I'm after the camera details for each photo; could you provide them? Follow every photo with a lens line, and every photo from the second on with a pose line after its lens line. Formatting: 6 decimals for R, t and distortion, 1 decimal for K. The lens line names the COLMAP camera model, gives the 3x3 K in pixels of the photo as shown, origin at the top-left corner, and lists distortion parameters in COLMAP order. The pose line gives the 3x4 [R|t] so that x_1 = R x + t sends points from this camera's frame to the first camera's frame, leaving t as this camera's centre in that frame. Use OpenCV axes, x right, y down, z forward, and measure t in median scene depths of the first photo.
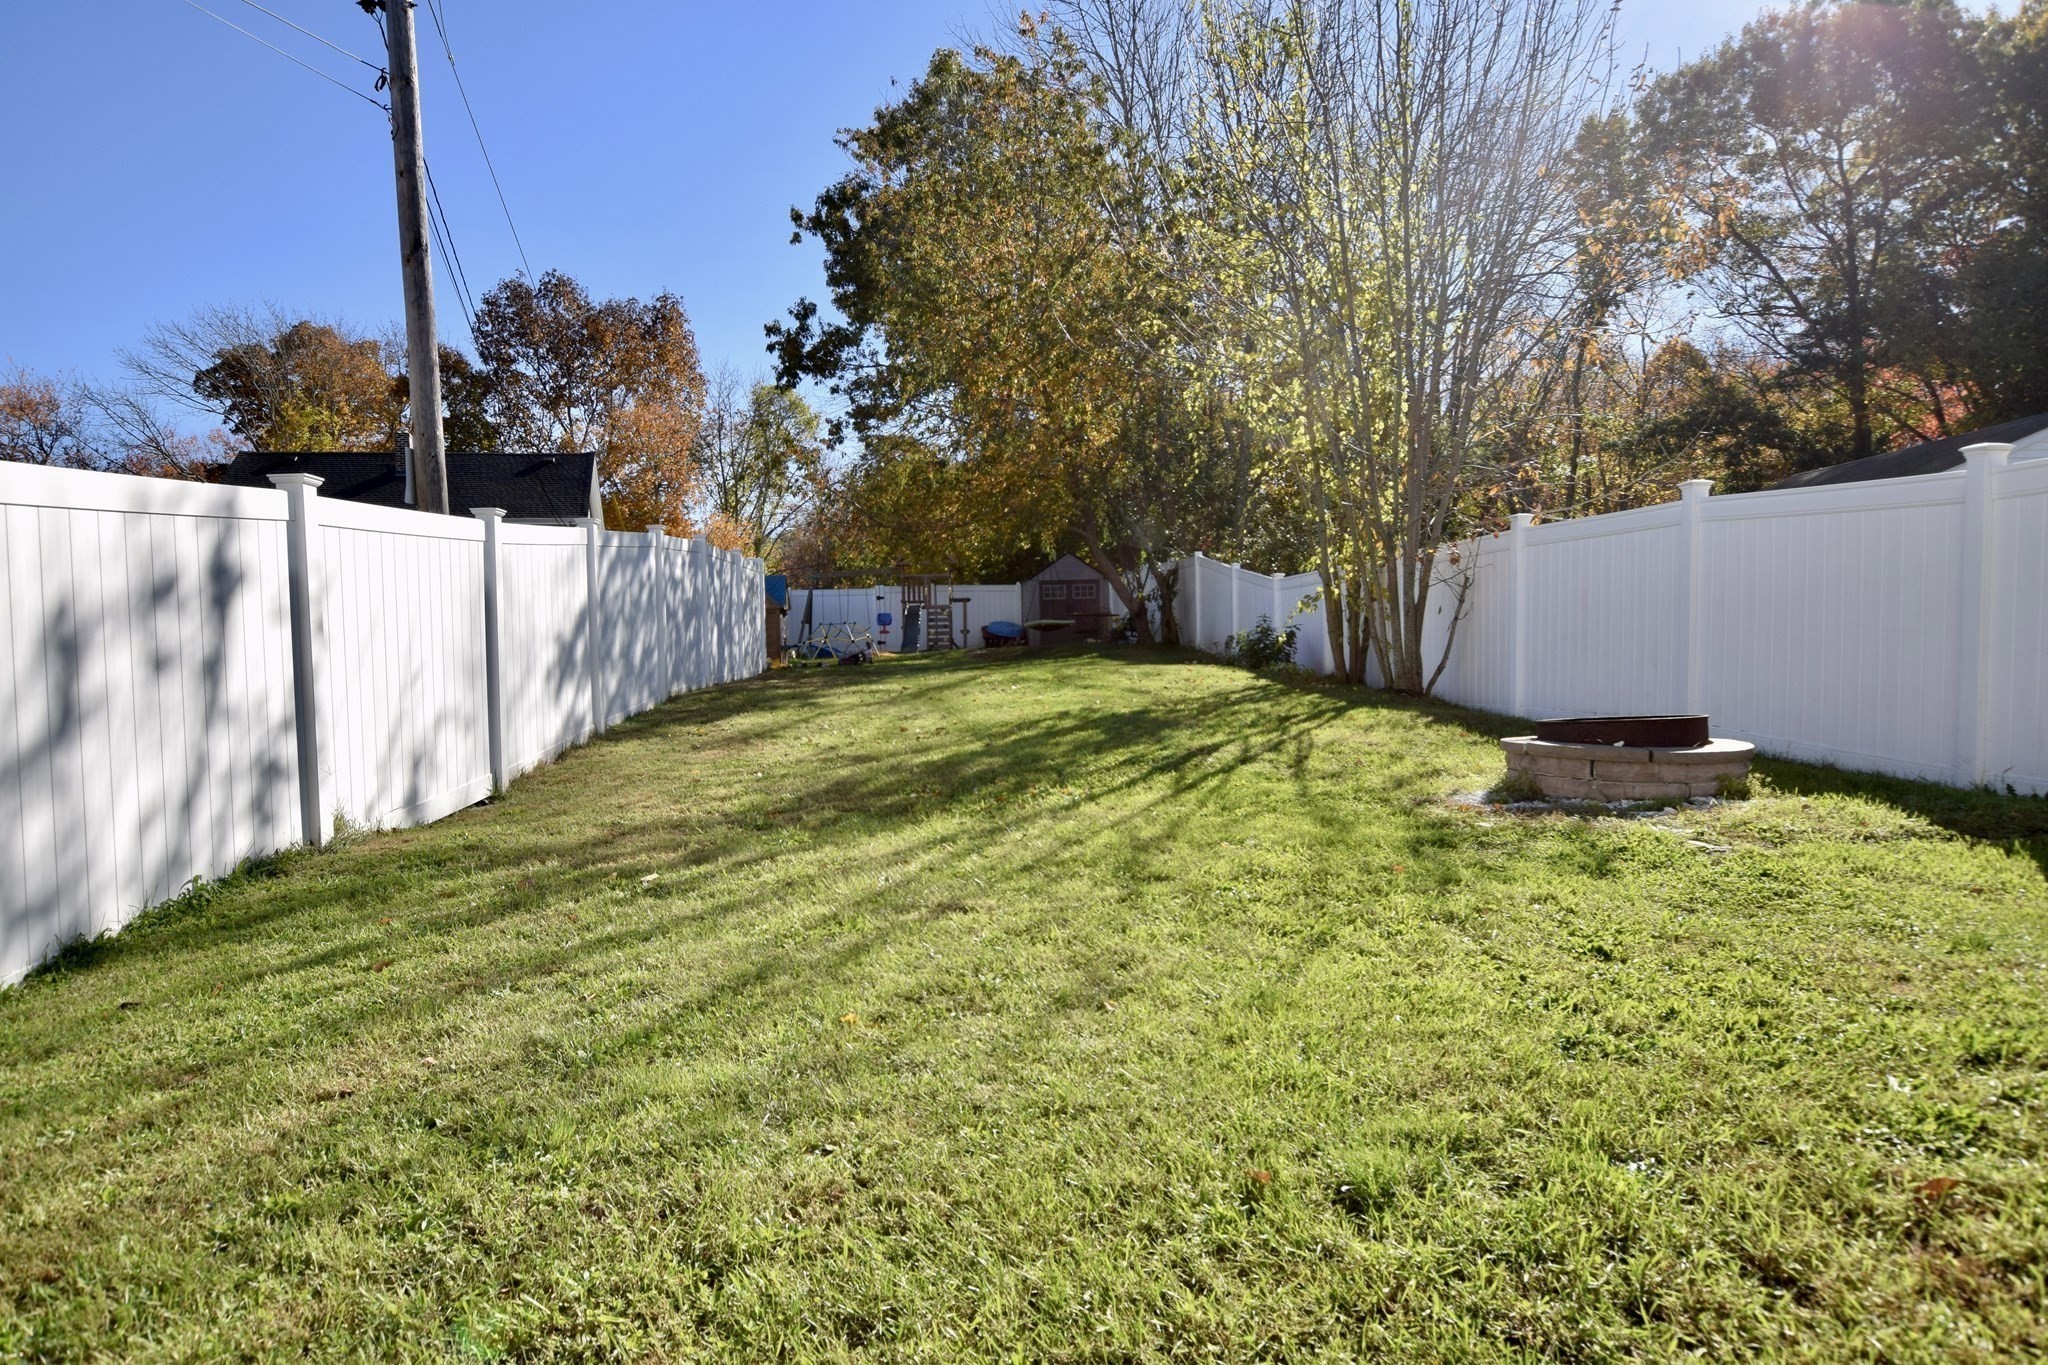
lens RADIAL K [[1278.0, 0, 1024.4], [0, 1278.0, 674.0], [0, 0, 1]] dist [-0.008792, 0.000718]
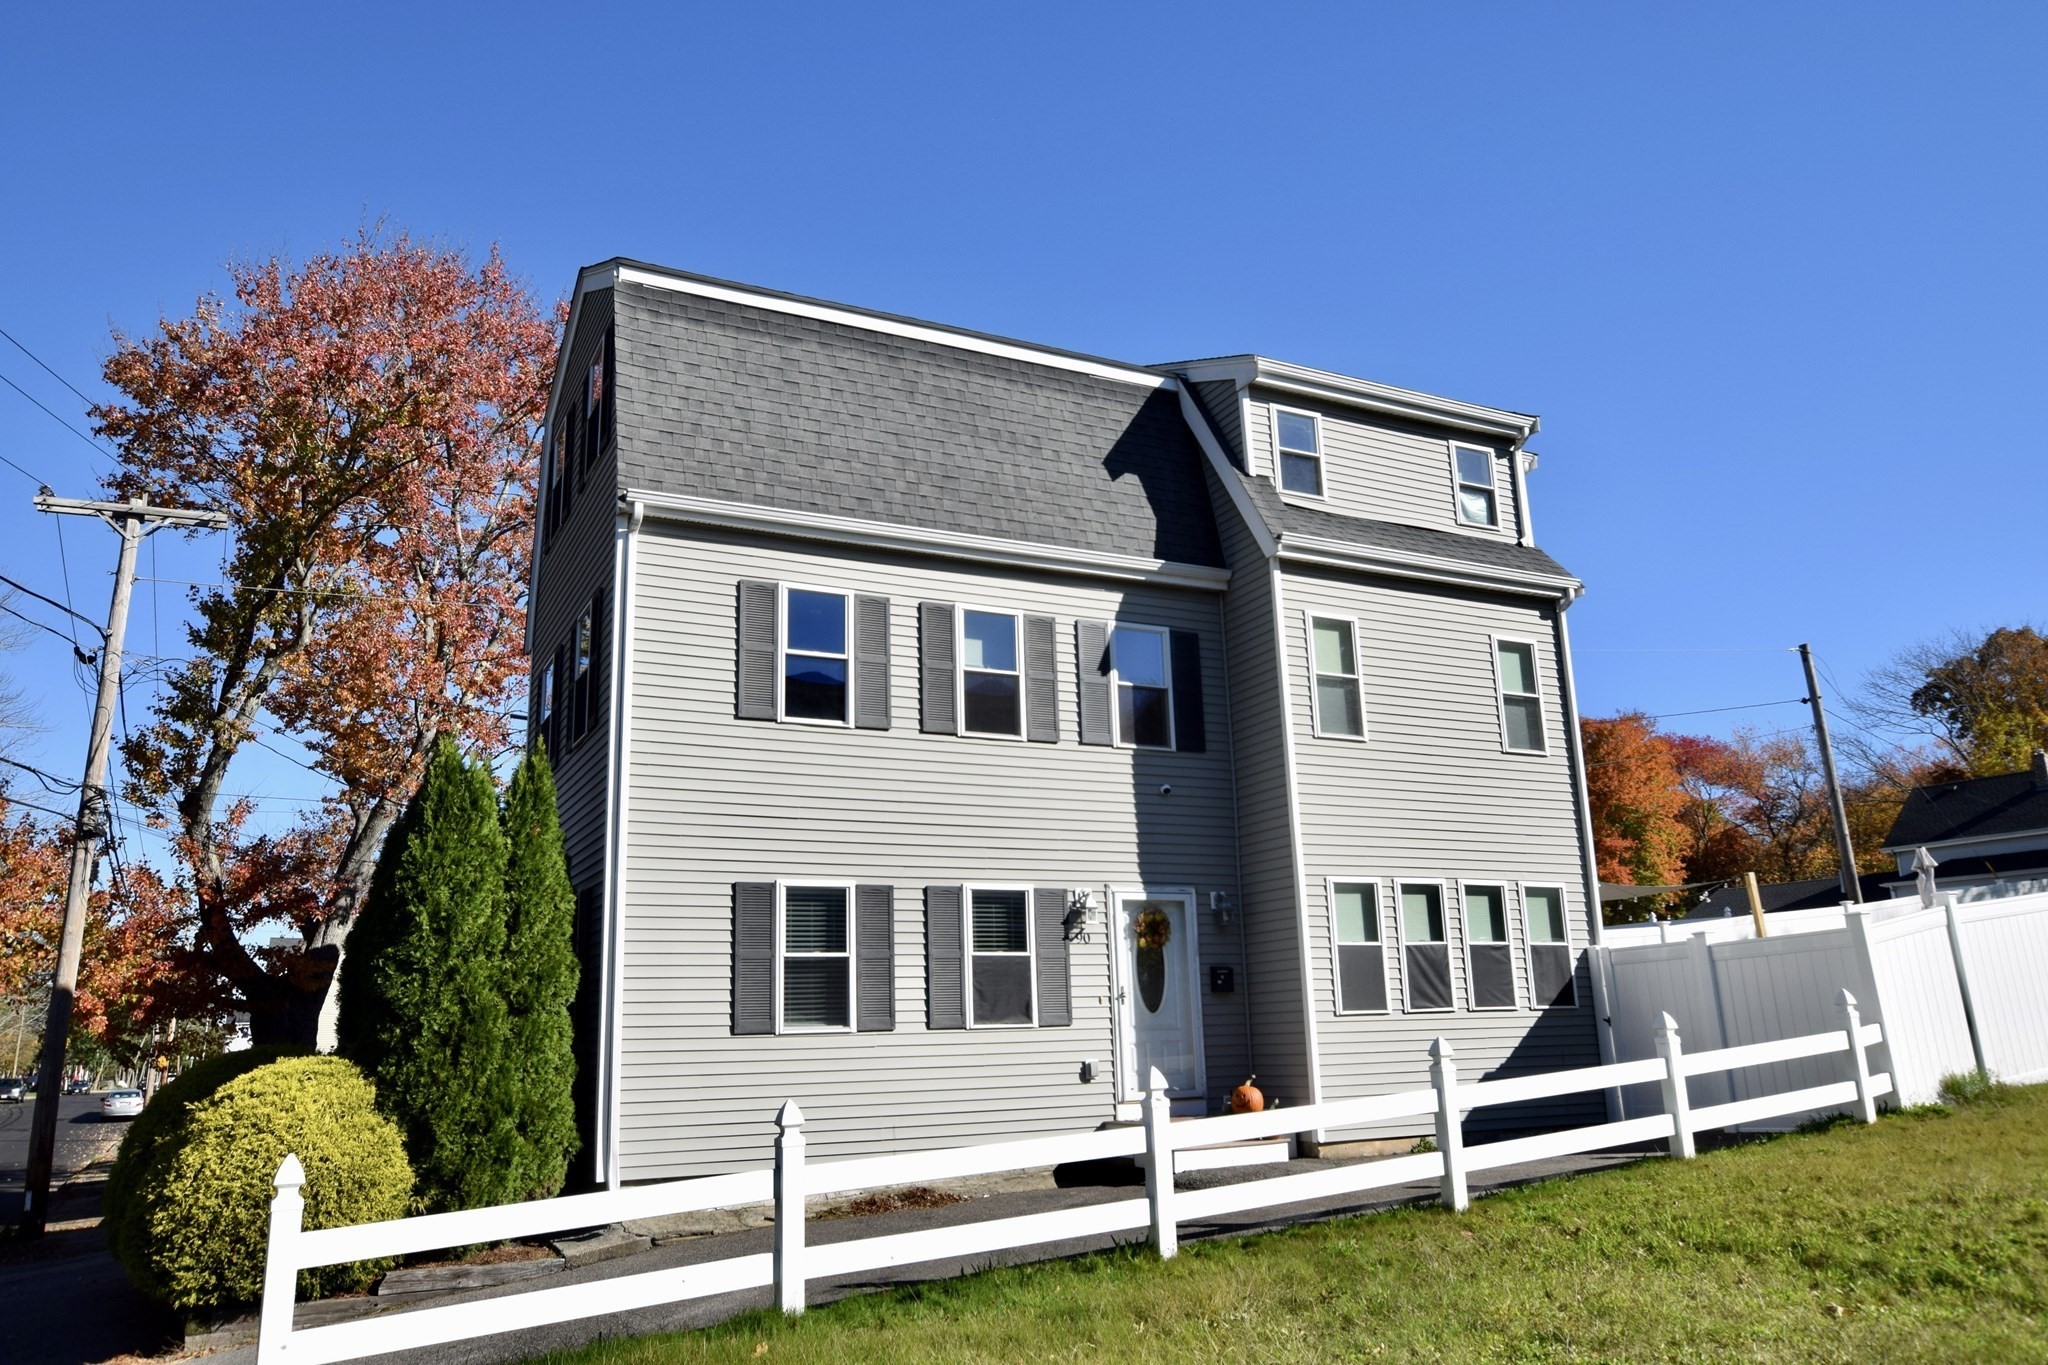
lens RADIAL K [[1421.3, 0, 1064.2], [0, 1421.3, 690.2], [0, 0, 1]] dist [-0.002668, 0.005807]
pose [[0.401097, -0.195705, -0.894886, 0.402418], [0.018494, 0.978443, -0.205689, 0.006831], [0.915849, 0.065952, 0.396069, -0.419236]]
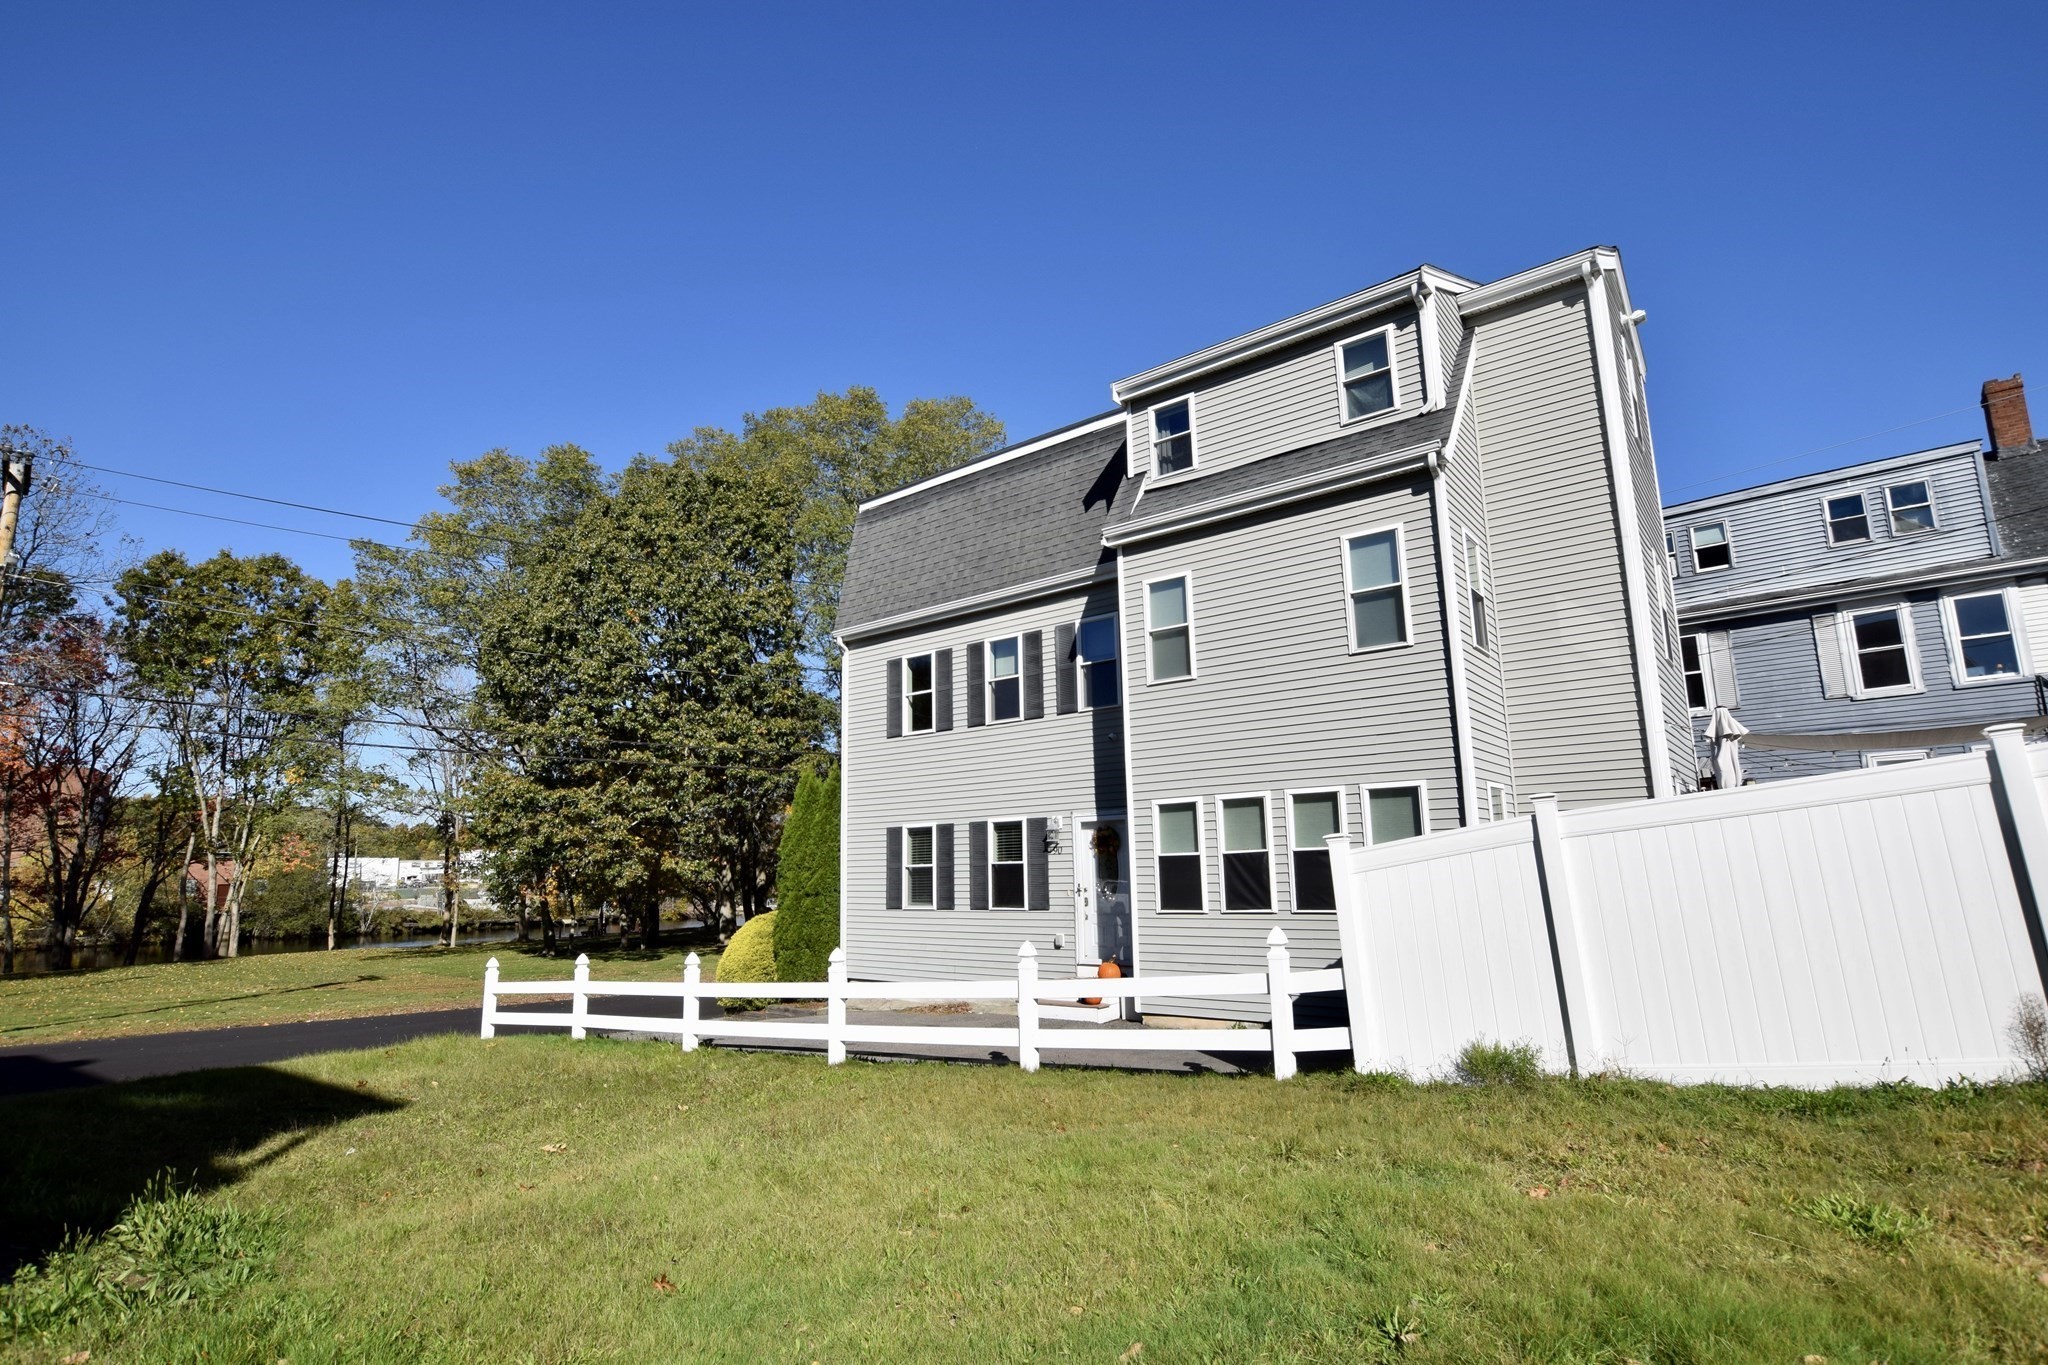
lens RADIAL K [[1041.4, 0, 1035.8], [0, 1041.4, 674.6], [0, 0, 1]] dist [-0.019871, 0.001206]
pose [[-0.672720, -0.081671, -0.735376, 0.363746], [0.051282, 0.986353, -0.156457, -0.009569], [0.738118, -0.142963, -0.659351, -0.018881]]
